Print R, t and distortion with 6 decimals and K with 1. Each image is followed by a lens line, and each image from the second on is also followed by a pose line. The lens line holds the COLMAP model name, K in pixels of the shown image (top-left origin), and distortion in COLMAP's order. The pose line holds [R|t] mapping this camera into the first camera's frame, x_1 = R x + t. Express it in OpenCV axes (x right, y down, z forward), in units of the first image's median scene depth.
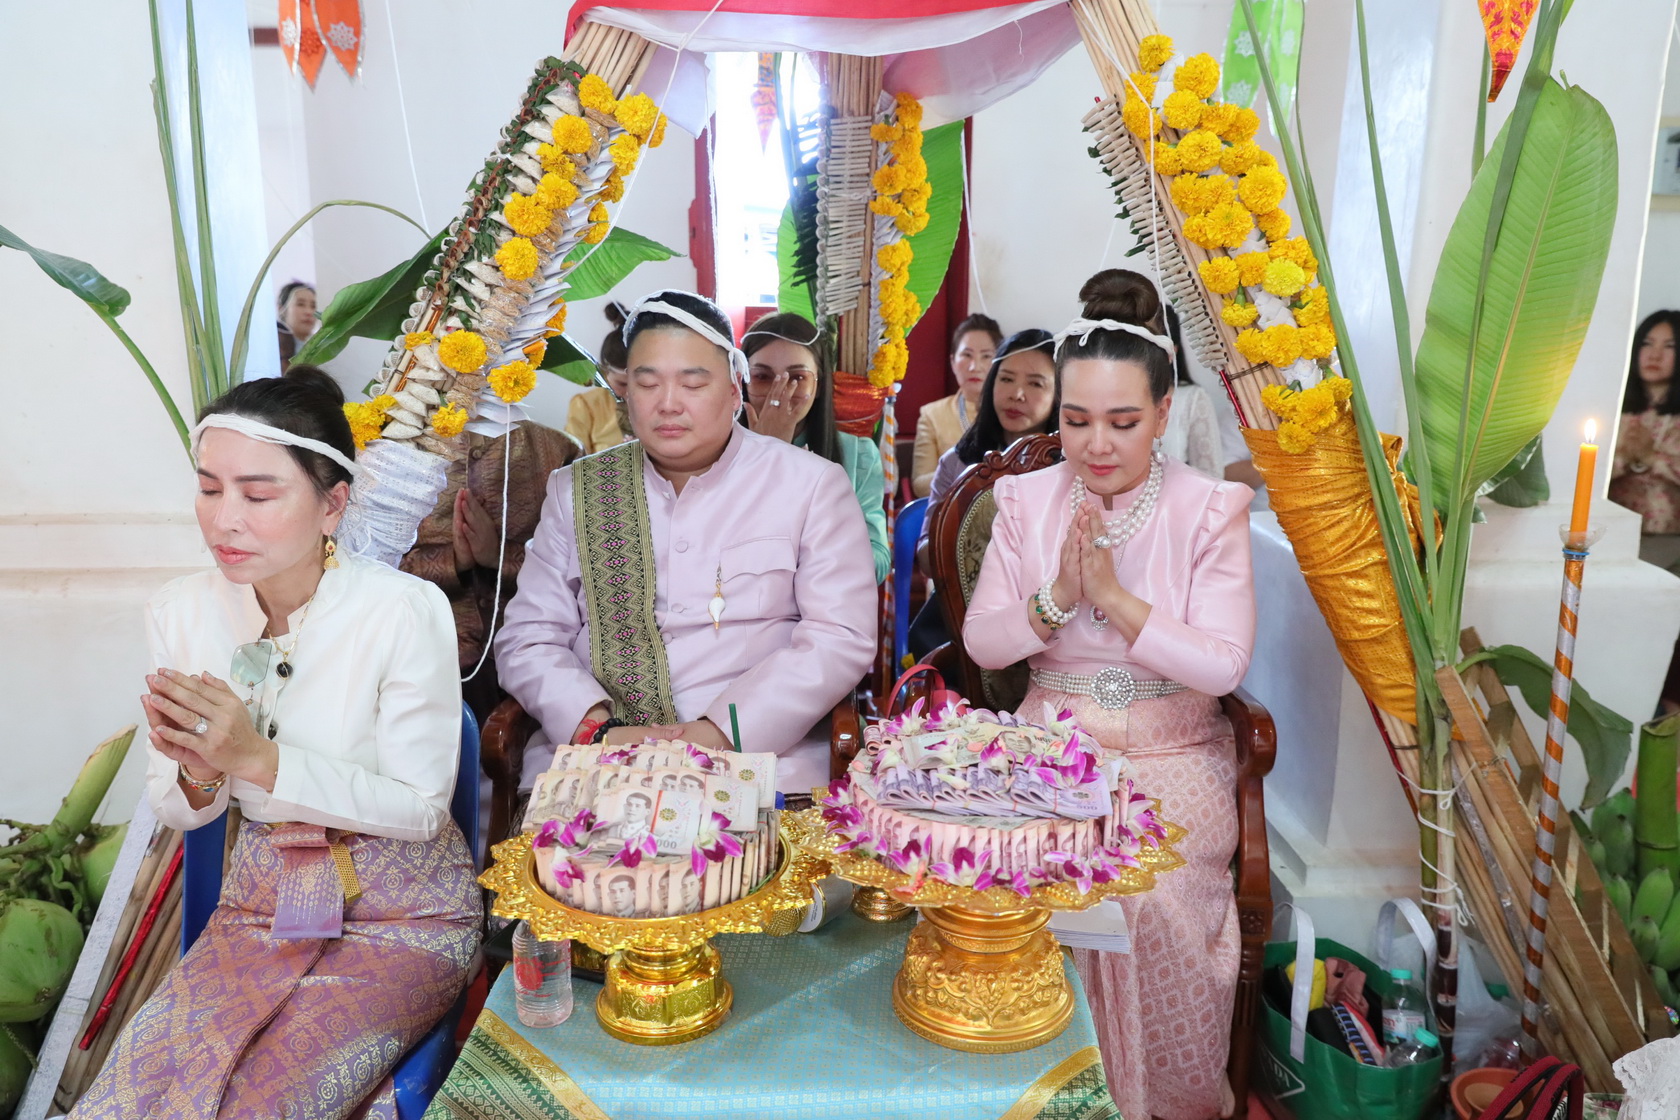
lens RADIAL K [[1310.4, 0, 835.7], [0, 1310.4, 569.7], [0, 0, 1]] dist [0.049658, -0.004325]
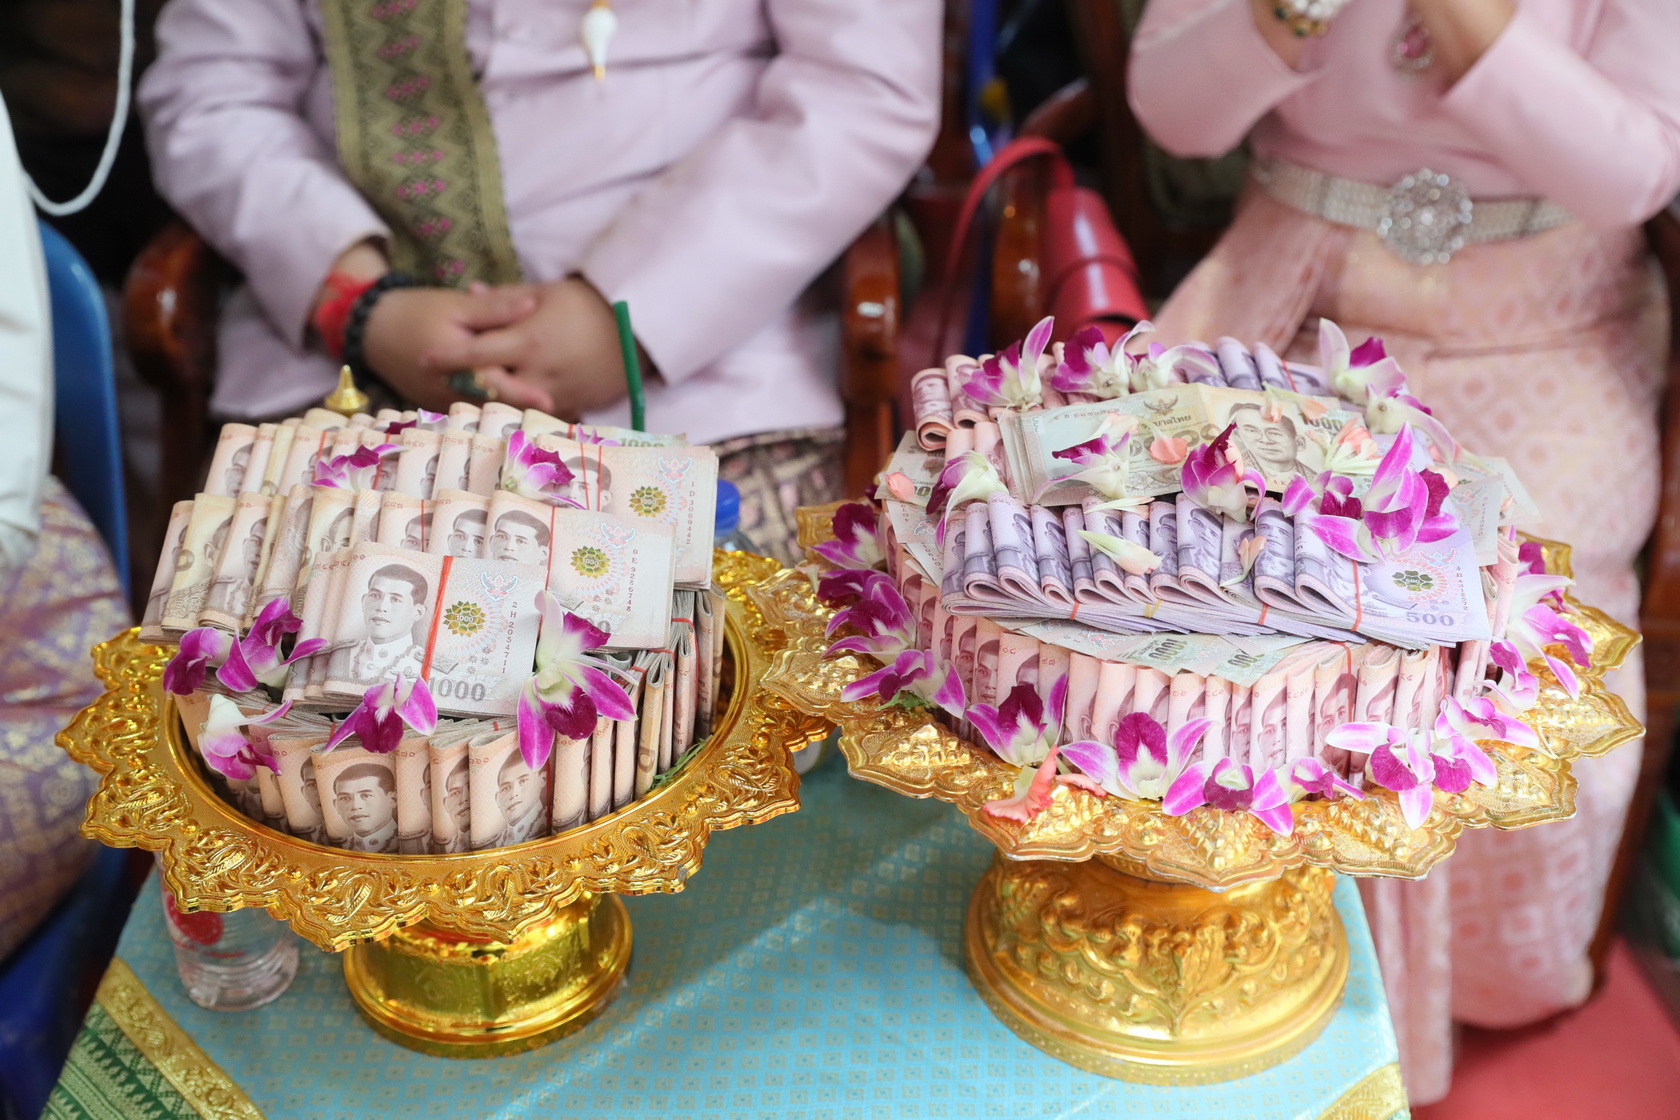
lens RADIAL K [[2193.6, 0, 835.0], [0, 2193.6, 556.2], [0, 0, 1]] dist [0.000416, 0.000000]
pose [[0.999959, 0.005265, -0.007332, 0.000715], [-0.002710, 0.949877, 0.312611, -0.060569], [0.008610, -0.312579, 0.949853, 0.307045]]
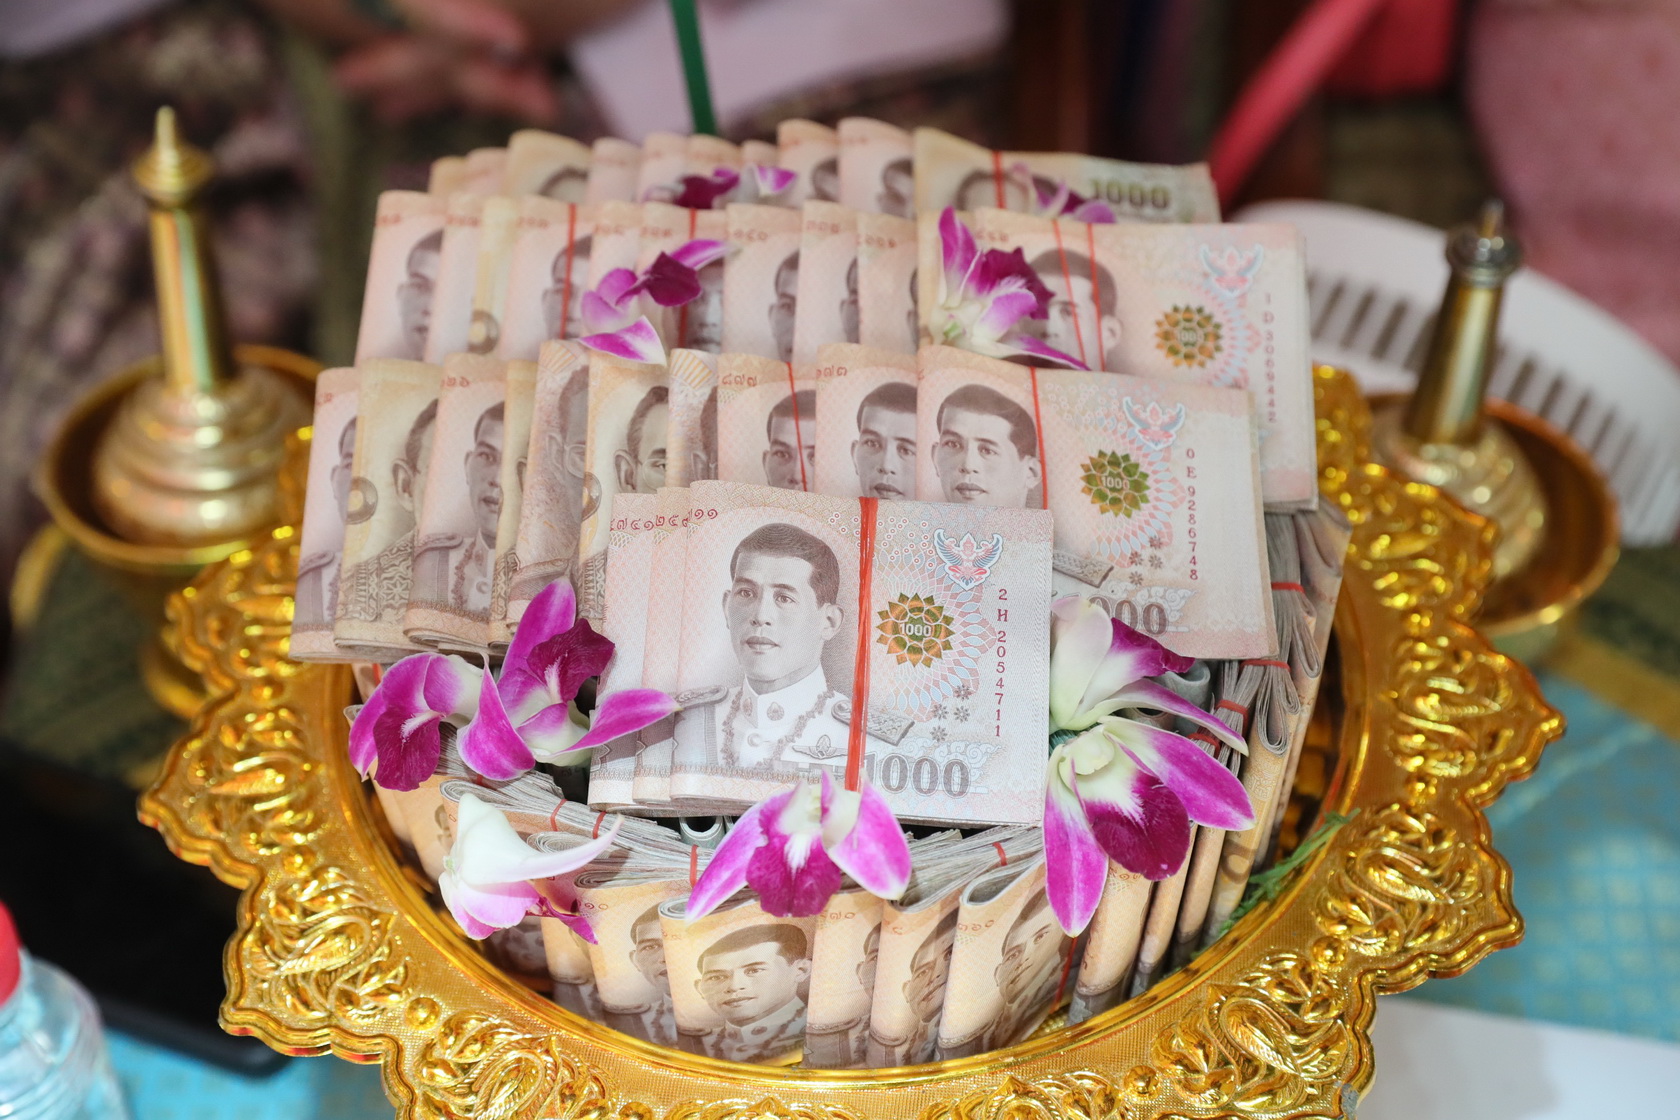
lens RADIAL K [[2878.8, 0, 842.9], [0, 2878.8, 560.9], [0, 0, 1]] dist [0.027109, 0.000000]
pose [[0.999871, -0.012311, -0.010282, -0.132447], [0.015882, 0.849602, 0.527186, -0.089954], [0.002246, -0.527281, 0.849688, 0.562643]]
